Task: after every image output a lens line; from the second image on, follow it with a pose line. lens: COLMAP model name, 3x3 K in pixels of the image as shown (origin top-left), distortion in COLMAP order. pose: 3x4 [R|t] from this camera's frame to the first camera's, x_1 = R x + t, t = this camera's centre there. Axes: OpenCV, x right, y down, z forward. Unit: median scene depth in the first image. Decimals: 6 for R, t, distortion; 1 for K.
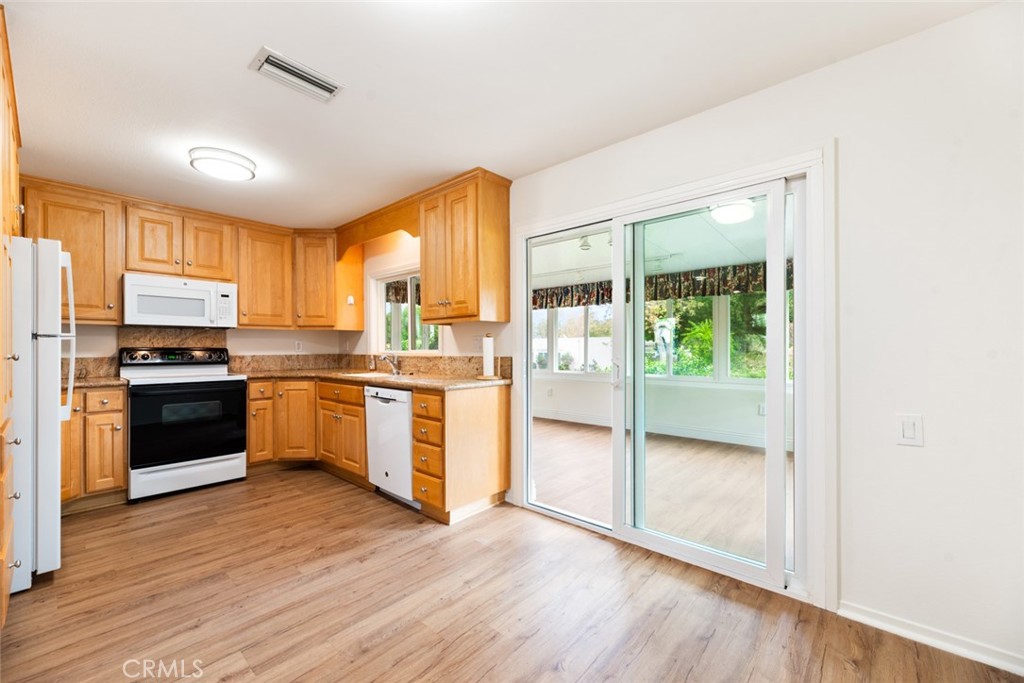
lens RADIAL K [[412.8, 0, 515.3], [0, 412.8, 347.4], [0, 0, 1]] dist [0.000286, -0.000214]
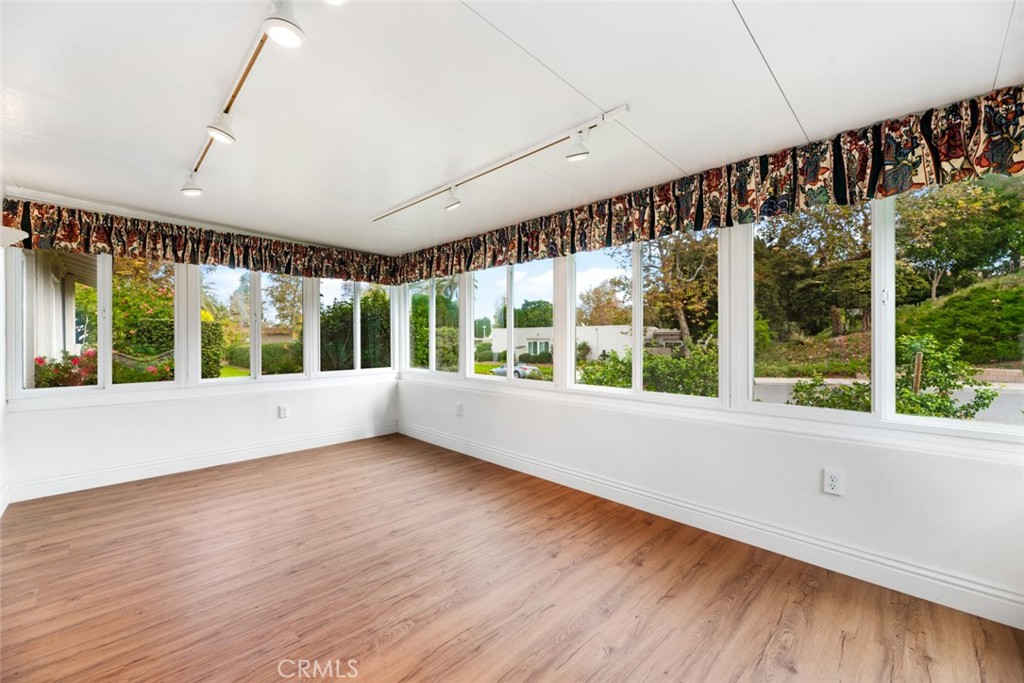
lens RADIAL K [[412.8, 0, 515.3], [0, 412.8, 347.4], [0, 0, 1]] dist [0.000286, -0.000214]
pose [[0.997748, -0.000540, -0.067066, 0.415104], [0.002265, 0.999669, 0.025646, 0.000176], [0.067030, -0.025741, 0.997419, 0.753488]]
